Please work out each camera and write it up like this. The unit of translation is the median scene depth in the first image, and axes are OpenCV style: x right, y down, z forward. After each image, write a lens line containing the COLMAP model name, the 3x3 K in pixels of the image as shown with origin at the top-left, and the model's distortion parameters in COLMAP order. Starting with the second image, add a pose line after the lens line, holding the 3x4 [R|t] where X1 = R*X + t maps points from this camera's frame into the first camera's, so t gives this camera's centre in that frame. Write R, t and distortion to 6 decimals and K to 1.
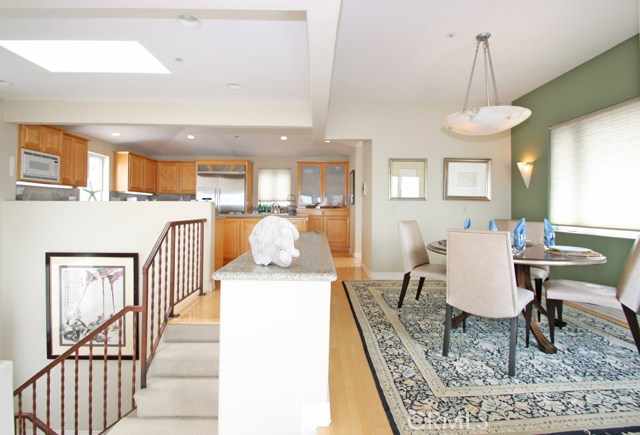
lens RADIAL K [[307.2, 0, 320.0], [0, 307.2, 217.5], [0, 0, 1]] dist [-0.001717, -0.000868]
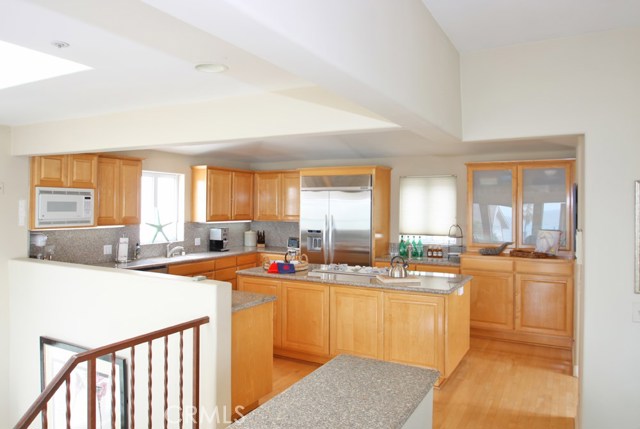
lens RADIAL K [[460.3, 0, 320.0], [0, 460.3, 214.5], [0, 0, 1]] dist [-0.019601, 0.002314]
pose [[0.875164, 0.003402, -0.483815, 0.111396], [-0.012684, 0.999793, -0.015915, -0.098776], [0.483660, 0.020065, 0.875026, 0.238603]]
